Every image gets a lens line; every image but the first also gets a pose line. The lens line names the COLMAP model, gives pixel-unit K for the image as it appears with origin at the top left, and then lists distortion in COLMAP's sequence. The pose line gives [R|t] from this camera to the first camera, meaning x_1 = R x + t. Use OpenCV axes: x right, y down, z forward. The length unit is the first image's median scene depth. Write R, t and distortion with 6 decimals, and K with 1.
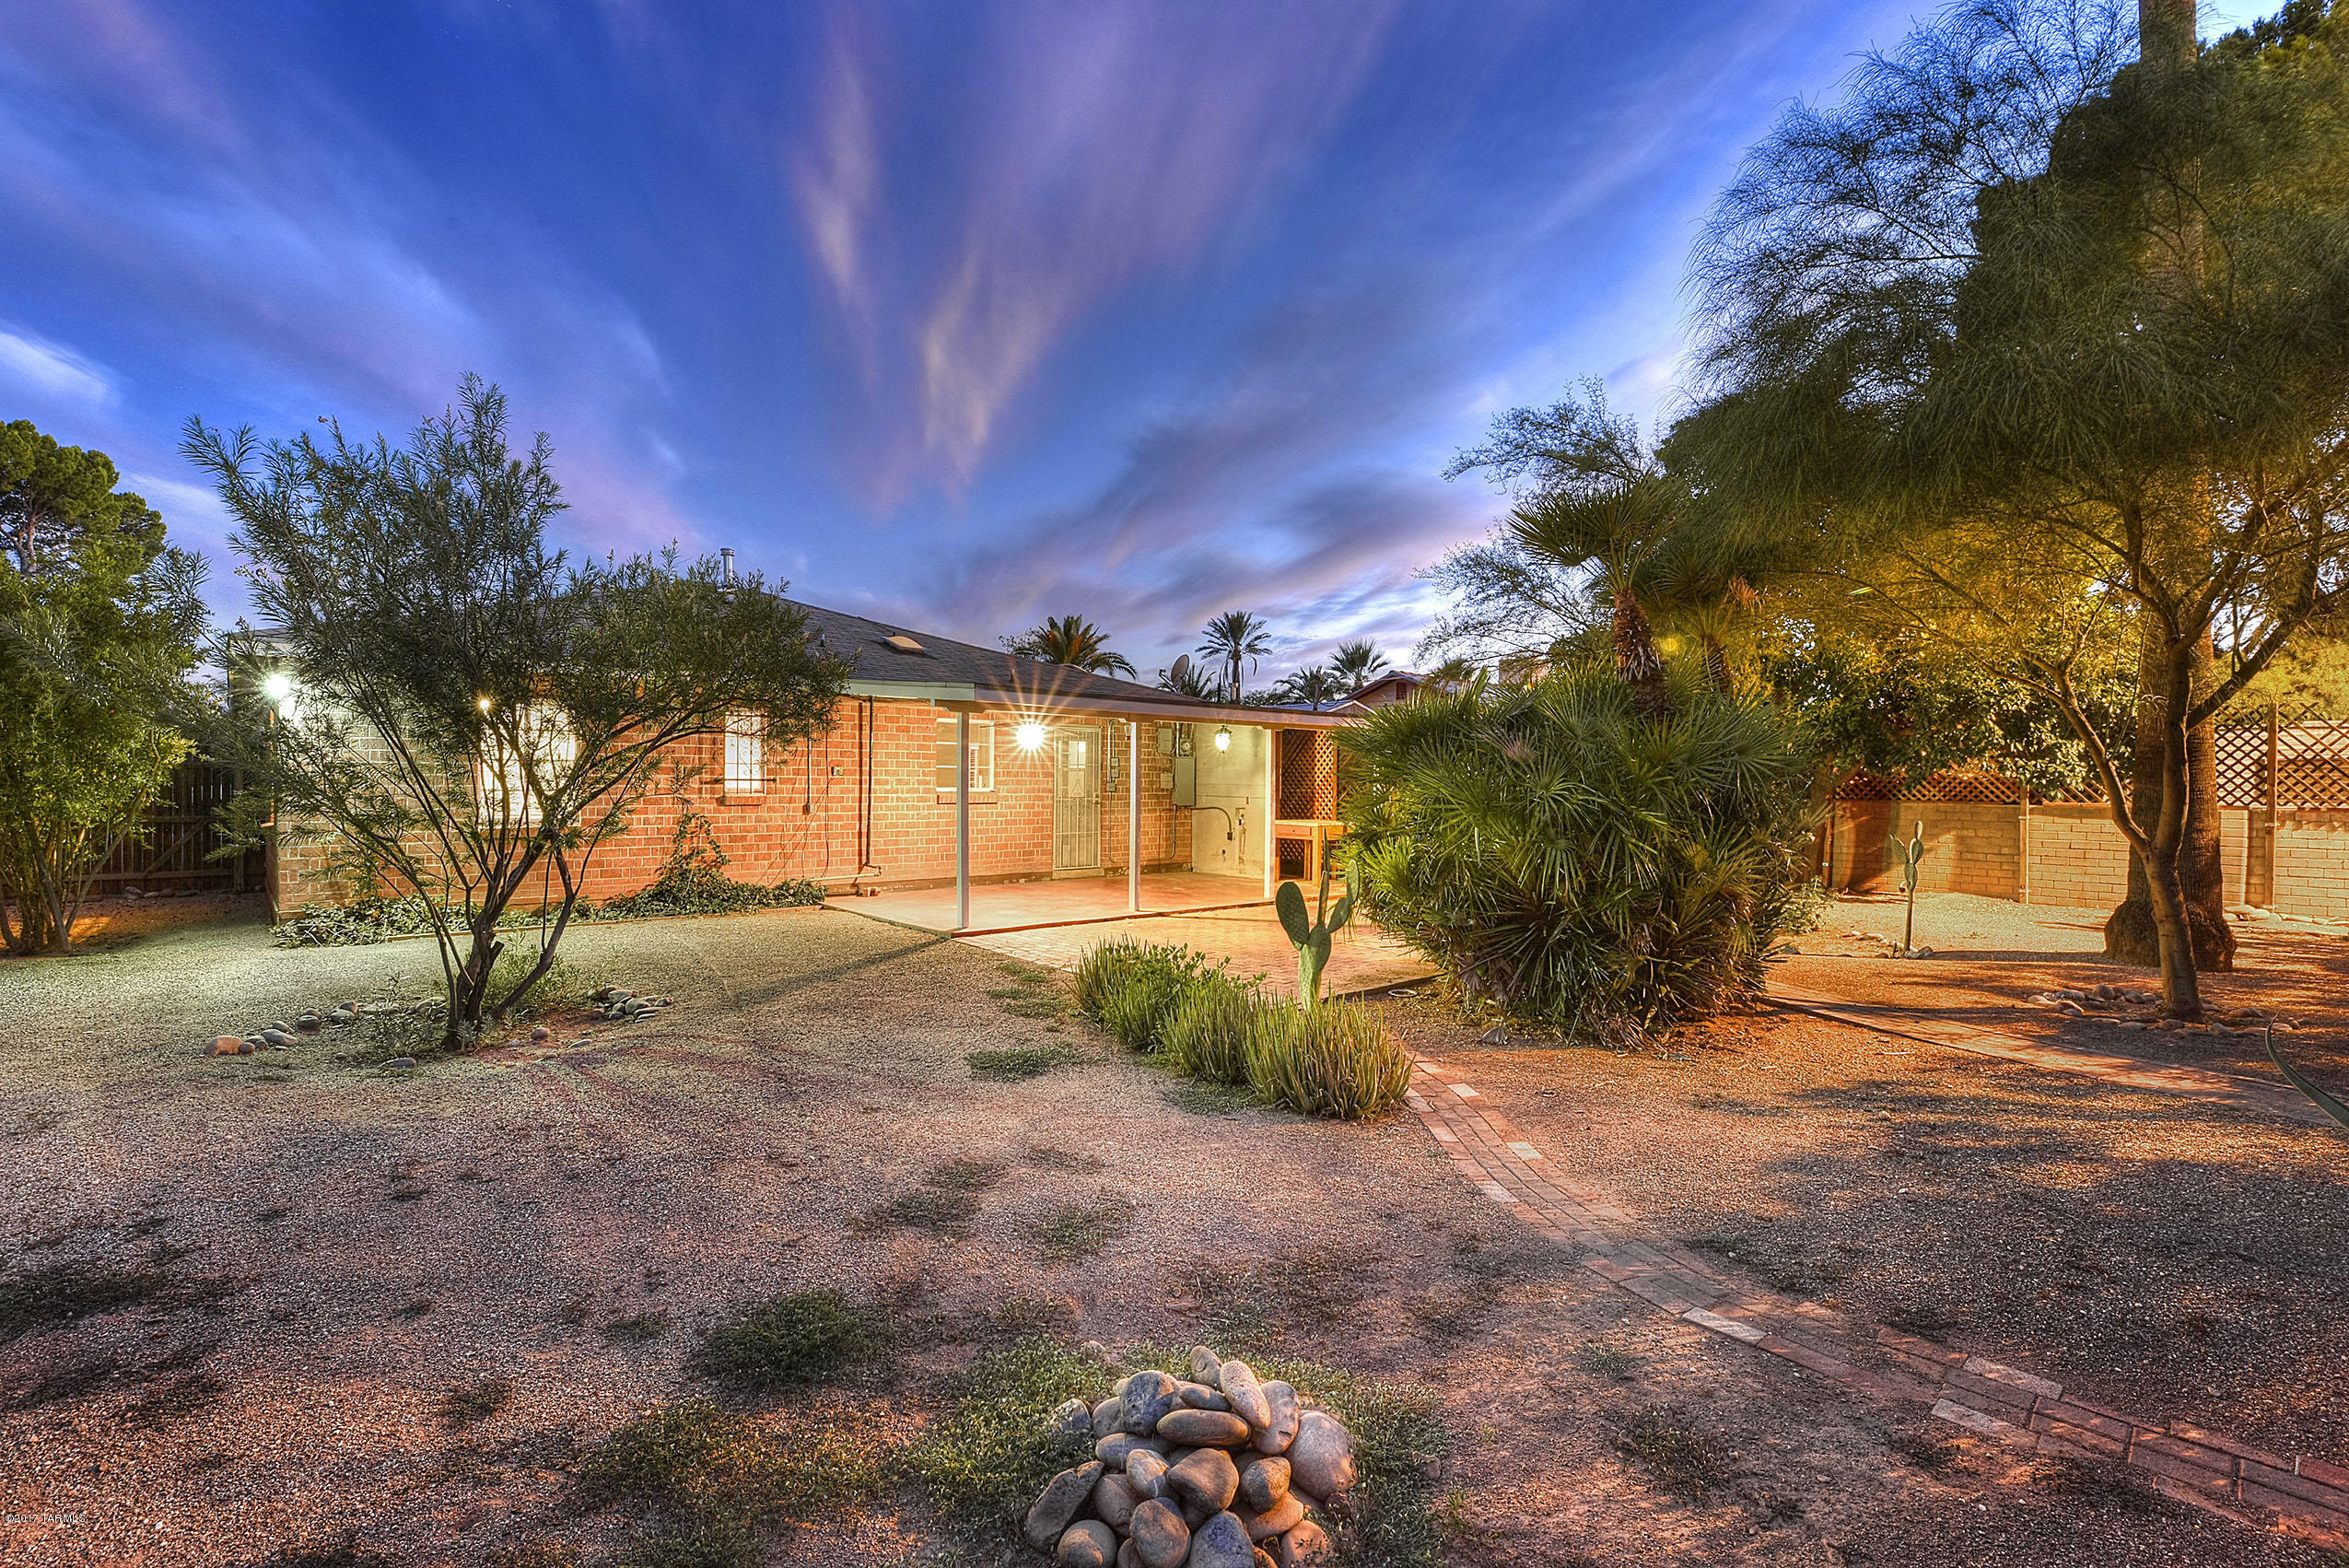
lens RADIAL K [[998.2, 0, 1230.3], [0, 998.2, 784.8], [0, 0, 1]] dist [-0.006248, -0.004395]
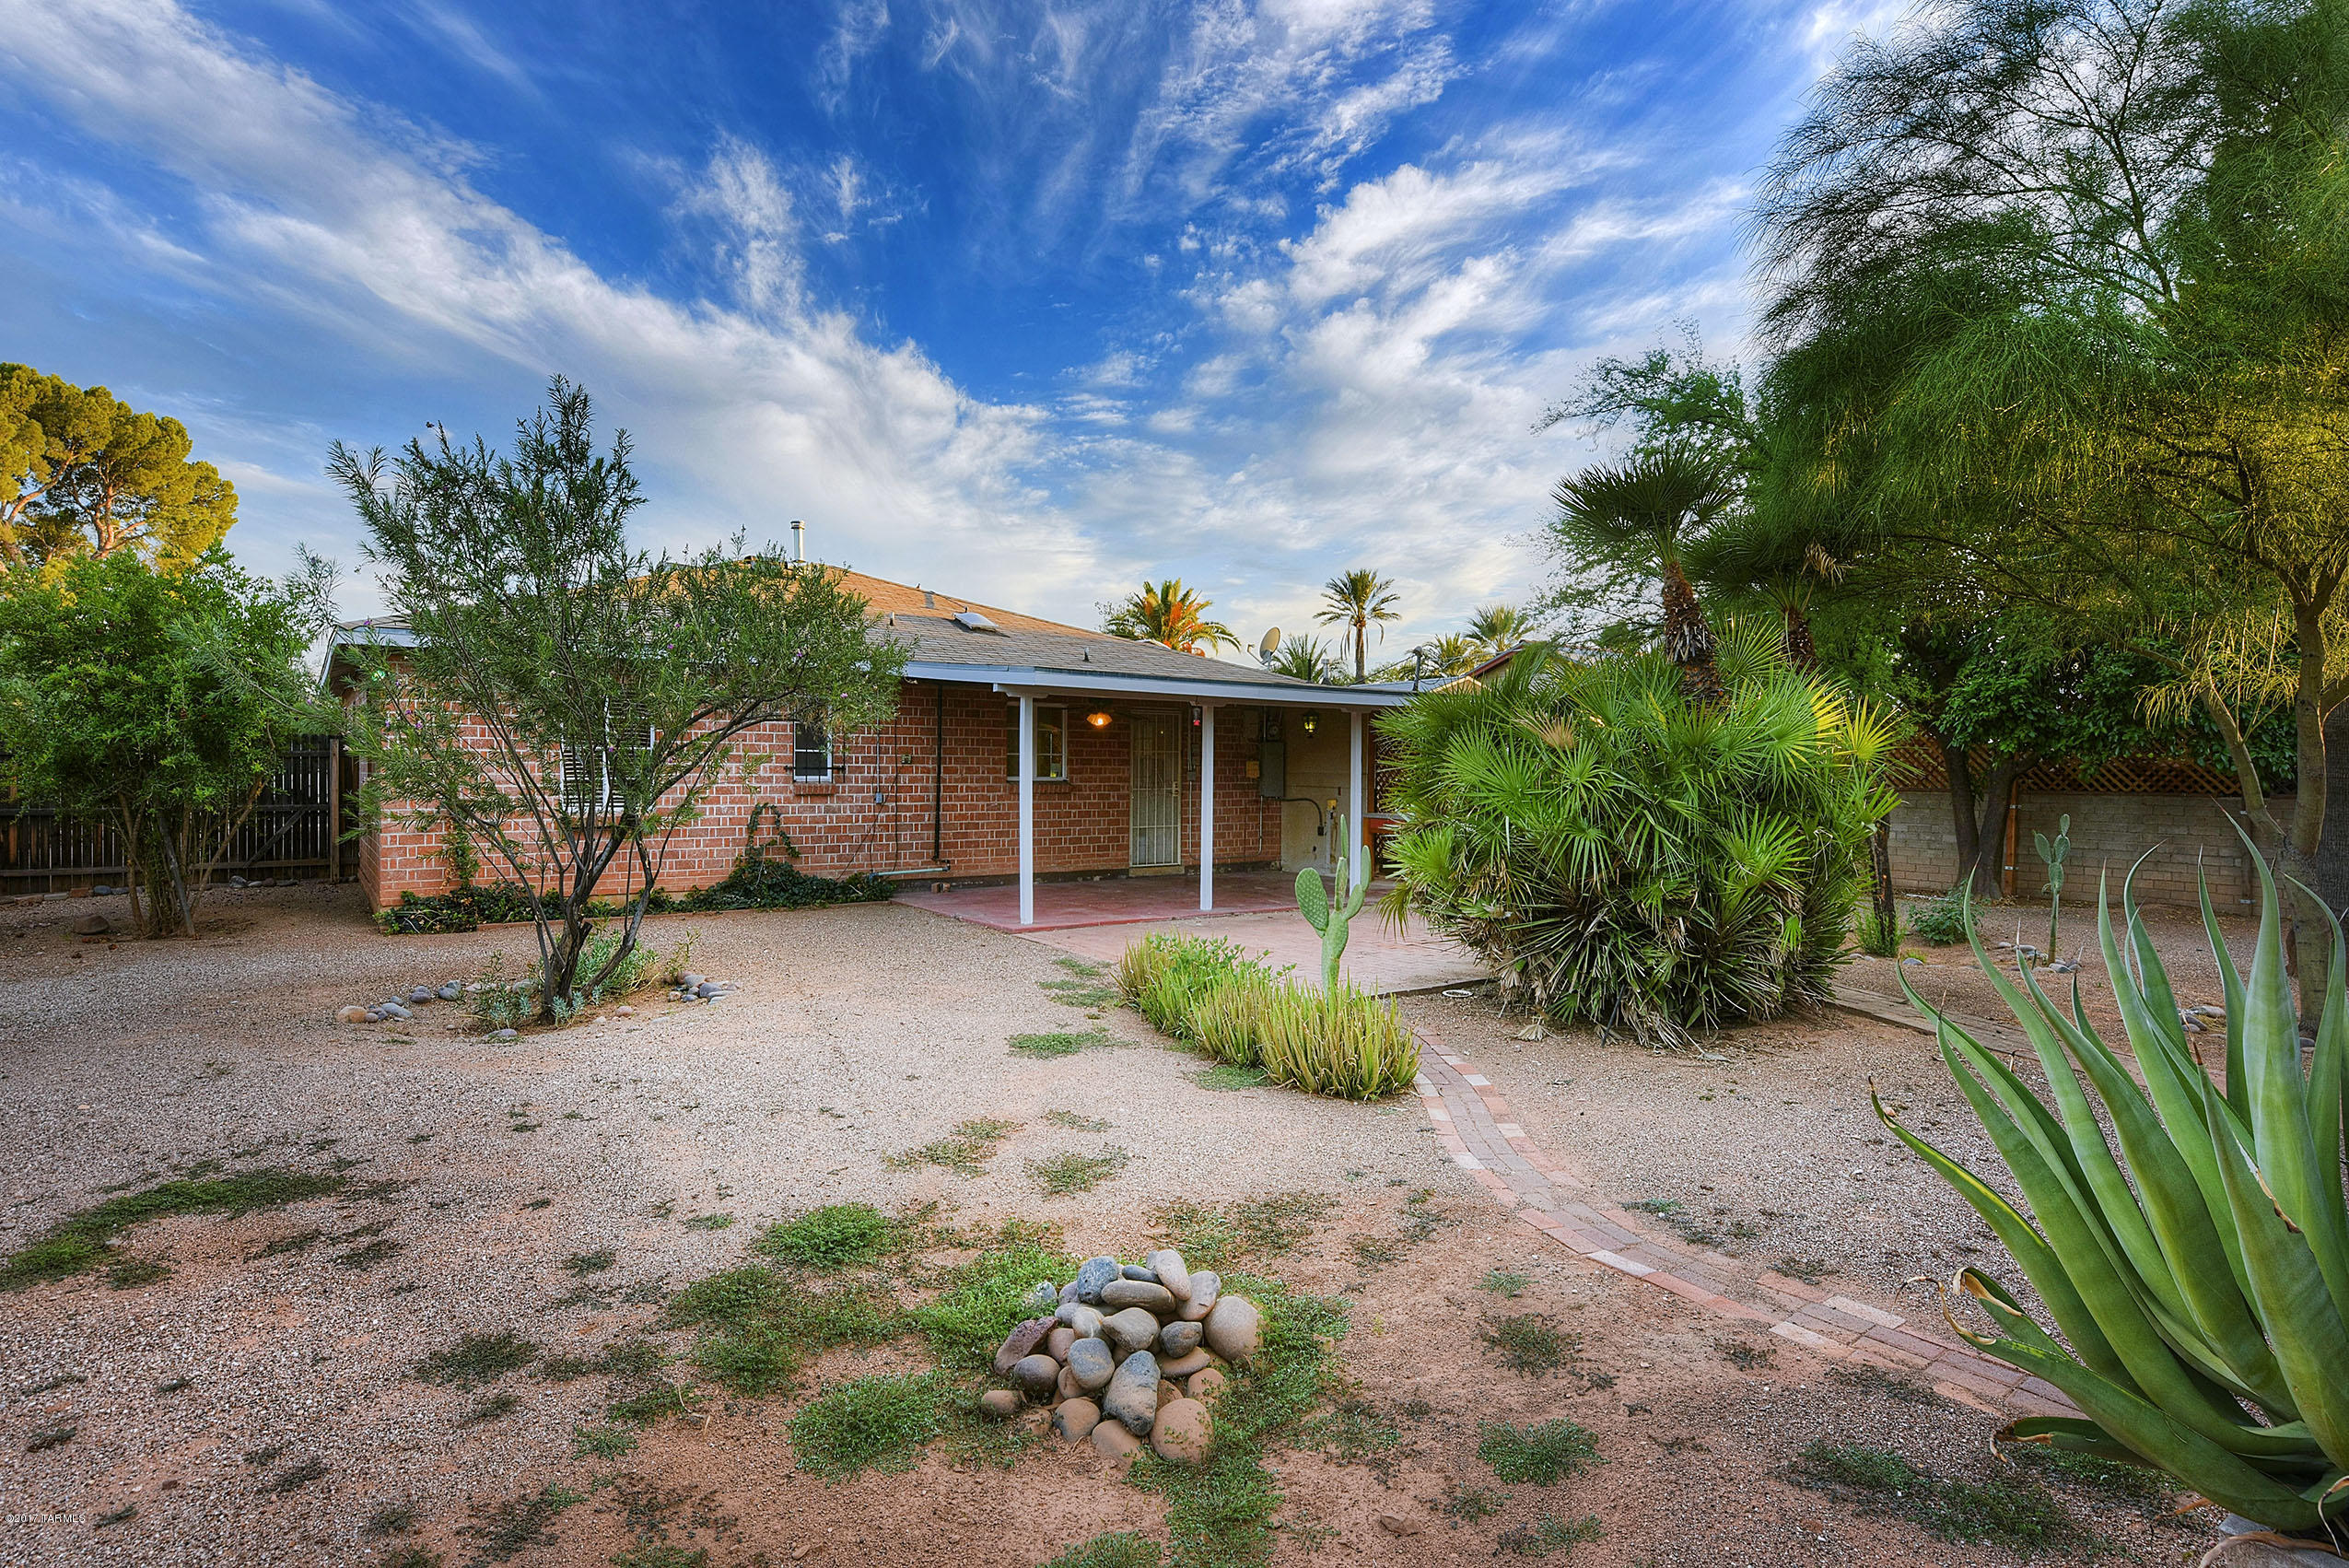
lens RADIAL K [[1236.9, 0, 1181.5], [0, 1236.9, 785.3], [0, 0, 1]] dist [0.001536, -0.004454]
pose [[0.985050, 0.002193, -0.172256, 0.136541], [-0.000774, 0.999965, 0.008299, 0.003020], [0.172269, -0.008042, 0.985017, -0.229754]]
